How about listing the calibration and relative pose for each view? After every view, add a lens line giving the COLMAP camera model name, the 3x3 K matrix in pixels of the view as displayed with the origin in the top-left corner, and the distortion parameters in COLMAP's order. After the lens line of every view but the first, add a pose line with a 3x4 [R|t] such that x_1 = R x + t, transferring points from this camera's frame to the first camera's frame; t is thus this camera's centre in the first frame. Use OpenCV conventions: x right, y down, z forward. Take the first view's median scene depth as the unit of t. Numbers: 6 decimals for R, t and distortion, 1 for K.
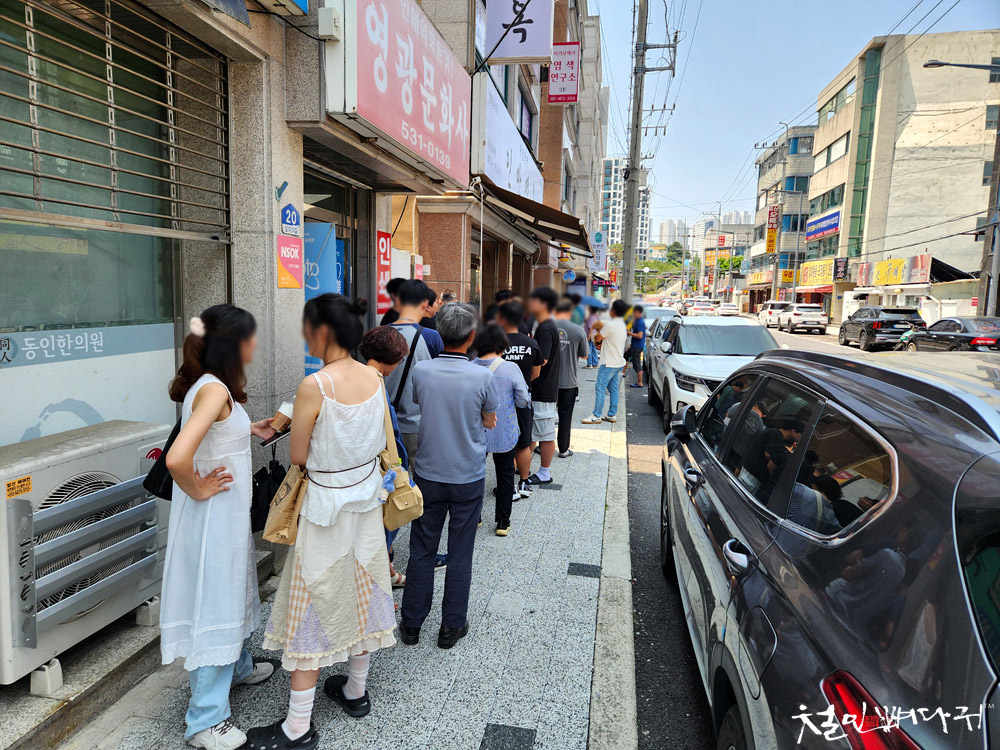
lens RADIAL K [[663.0, 0, 502.0], [0, 663.0, 374.1], [0, 0, 1]] dist [0.010097, 0.002200]
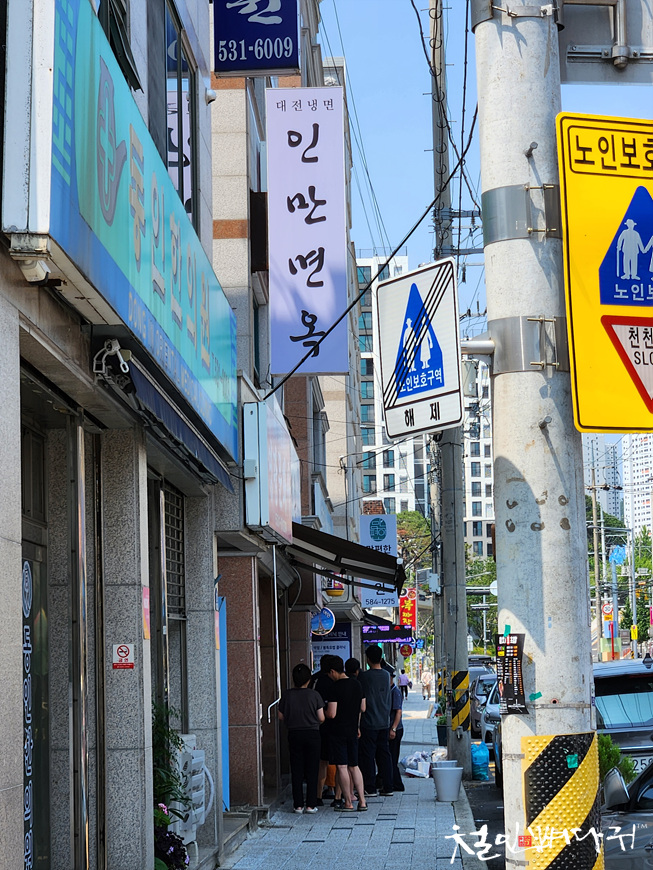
lens RADIAL K [[1766.1, 0, 326.5], [0, 1766.1, 435.1], [0, 0, 1]] dist [-0.044310, 0.000000]
pose [[0.992186, -0.034836, 0.119803, -0.229339], [0.063572, 0.967385, -0.245202, 0.152262], [-0.107354, 0.250902, 0.962041, -1.149726]]
